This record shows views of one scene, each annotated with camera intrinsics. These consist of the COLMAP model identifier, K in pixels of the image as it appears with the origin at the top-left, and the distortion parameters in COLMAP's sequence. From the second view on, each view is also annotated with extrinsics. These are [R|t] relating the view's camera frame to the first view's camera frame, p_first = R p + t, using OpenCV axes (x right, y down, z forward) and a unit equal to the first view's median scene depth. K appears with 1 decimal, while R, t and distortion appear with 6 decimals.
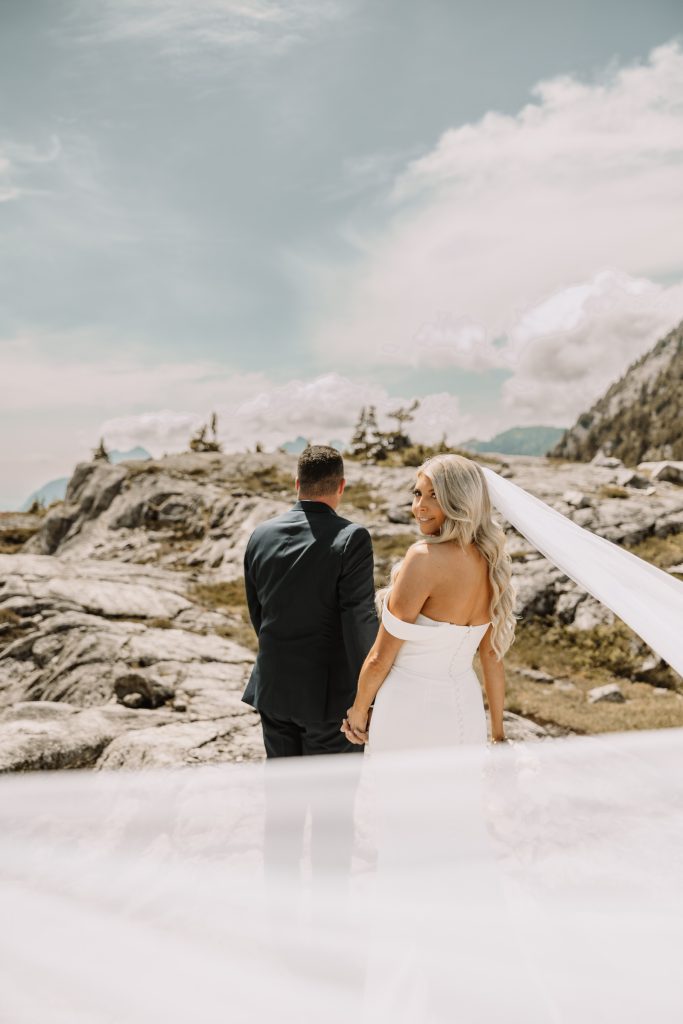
lens RADIAL K [[795.8, 0, 341.5], [0, 795.8, 512.0], [0, 0, 1]] dist [0.012209, 0.002951]
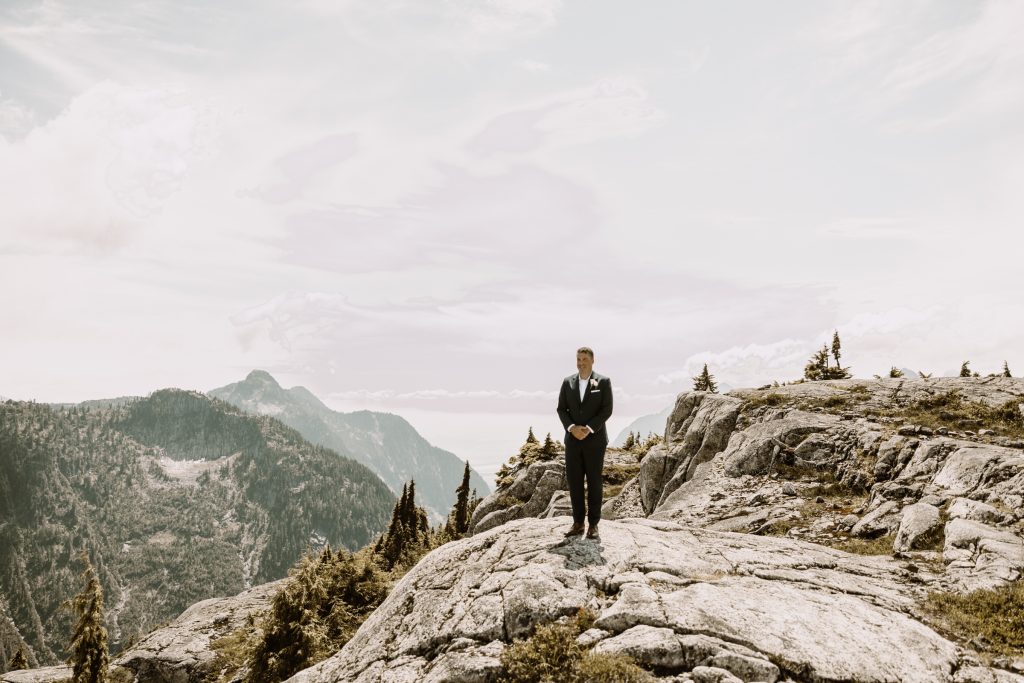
lens RADIAL K [[802.7, 0, 512.0], [0, 802.7, 341.5], [0, 0, 1]] dist [-0.000304, 0.000521]
pose [[0.874975, -0.041201, -0.482413, -0.094062], [-0.023709, 0.991531, -0.127686, -0.002324], [0.483588, 0.123159, 0.866588, 0.205953]]
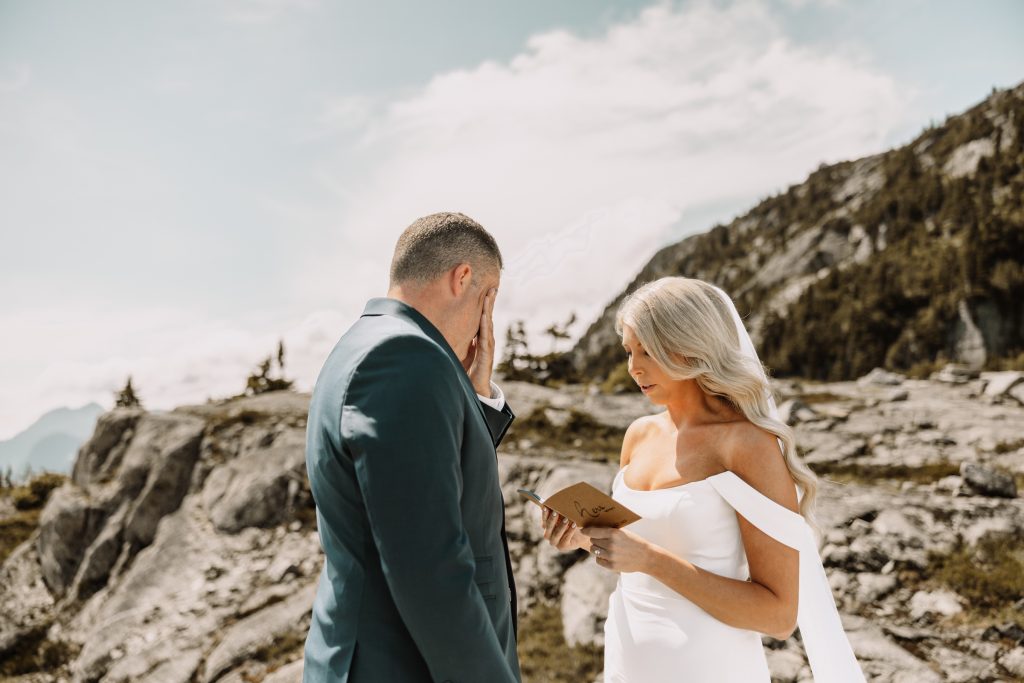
lens RADIAL K [[785.9, 0, 511.3], [0, 785.9, 358.0], [0, 0, 1]] dist [0.001669, 0.000749]
pose [[0.970420, -0.028646, 0.239718, -0.229060], [0.057687, 0.991687, -0.115021, -0.020948], [-0.234430, 0.125447, 0.964005, 0.455784]]
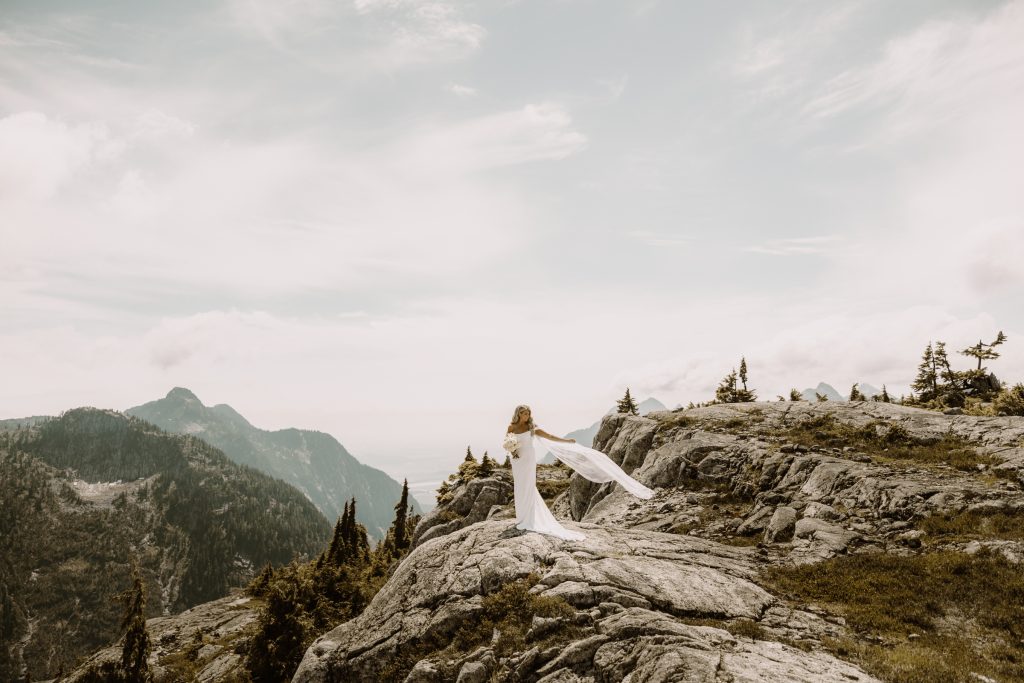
lens RADIAL K [[804.4, 0, 512.0], [0, 804.4, 341.5], [0, 0, 1]] dist [-0.002171, 0.004695]
pose [[0.913123, -0.051467, -0.404423, -0.047715], [-0.010106, 0.988837, -0.148657, -0.005492], [0.407560, 0.139829, 0.902409, 0.082086]]
